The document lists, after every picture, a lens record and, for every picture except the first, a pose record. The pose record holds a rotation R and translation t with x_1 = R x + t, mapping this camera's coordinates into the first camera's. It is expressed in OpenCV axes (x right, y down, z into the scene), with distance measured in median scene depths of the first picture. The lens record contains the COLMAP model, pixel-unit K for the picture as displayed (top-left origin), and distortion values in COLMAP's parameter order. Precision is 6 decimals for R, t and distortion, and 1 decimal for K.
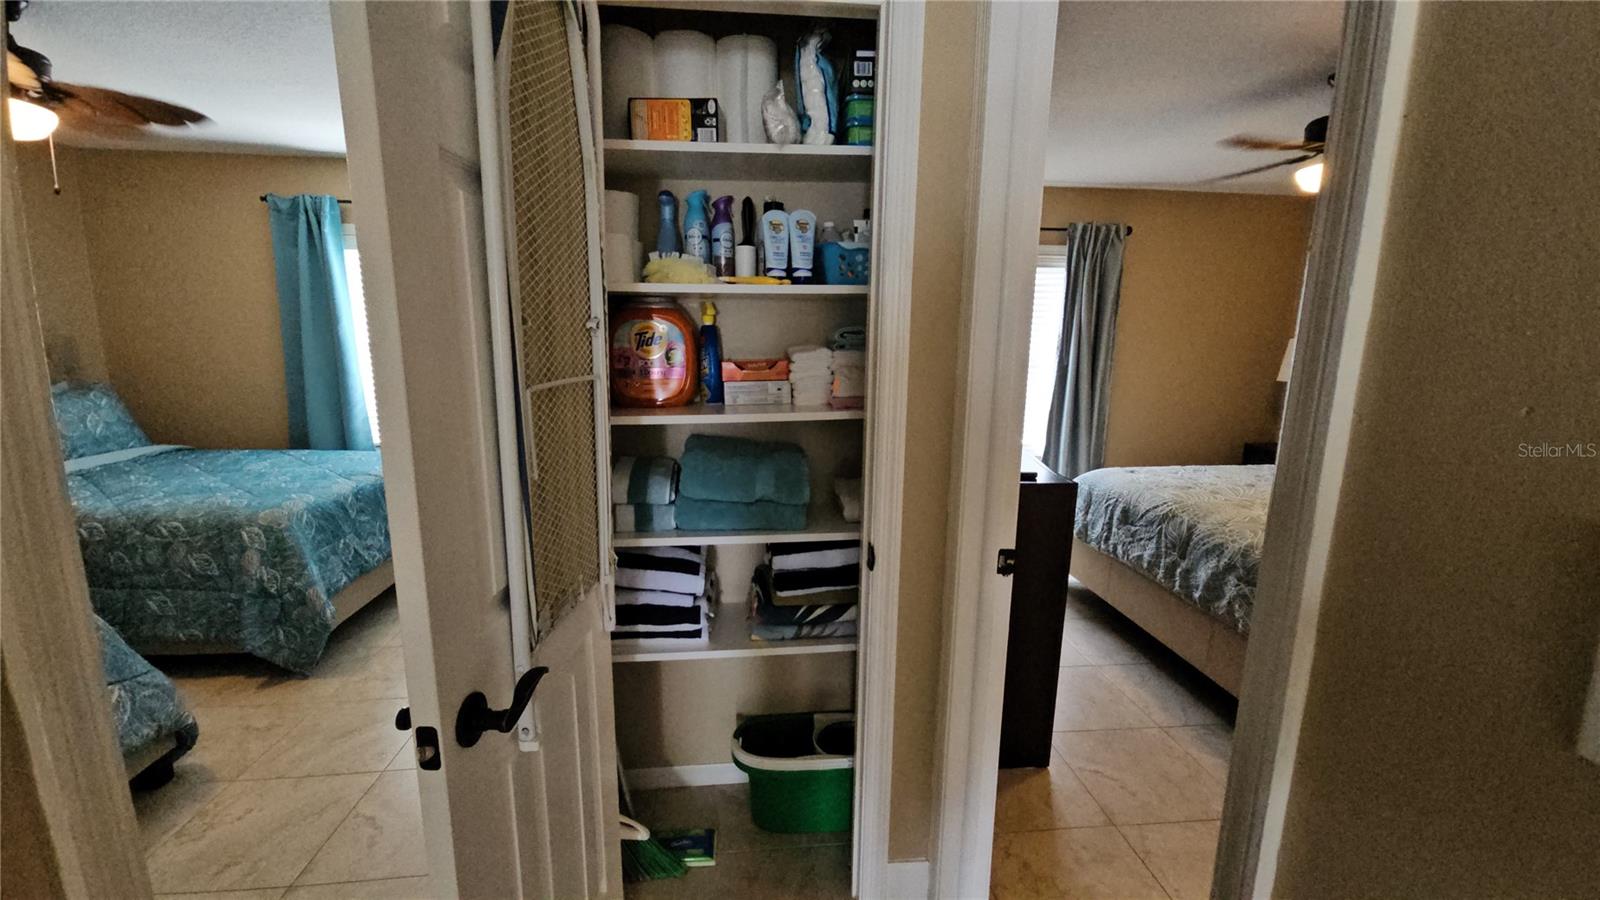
lens RADIAL K [[642.7, 0, 800.1], [0, 642.7, 449.0], [0, 0, 1]] dist [-0.002706, -0.000845]
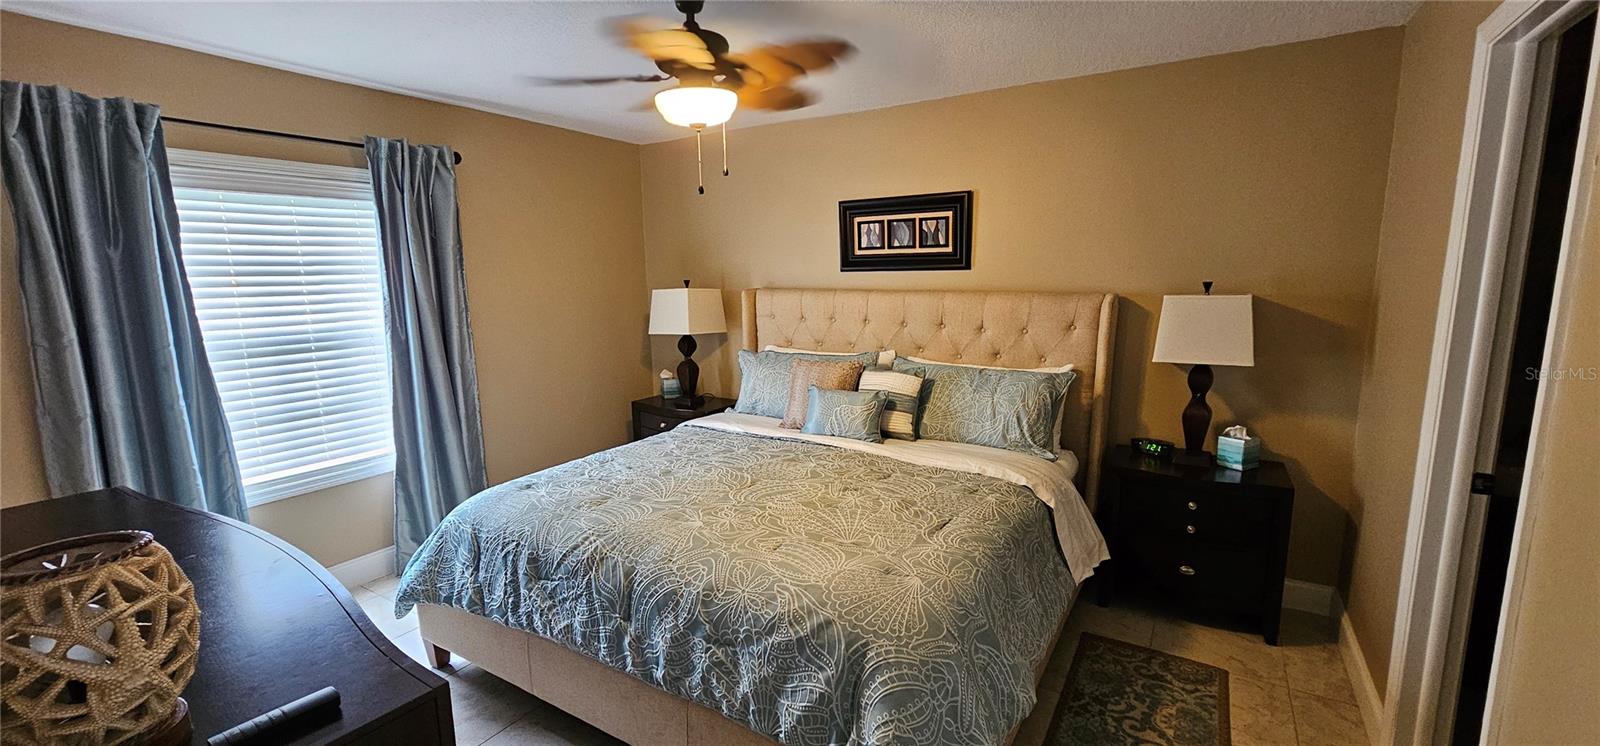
lens RADIAL K [[648.4, 0, 795.8], [0, 648.4, 374.0], [0, 0, 1]] dist [0.009018, 0.000656]
pose [[0.607712, -0.149800, 0.779902, 0.187733], [0.171579, 0.983621, 0.055232, -0.098701], [-0.775401, 0.100249, 0.623461, 0.375037]]
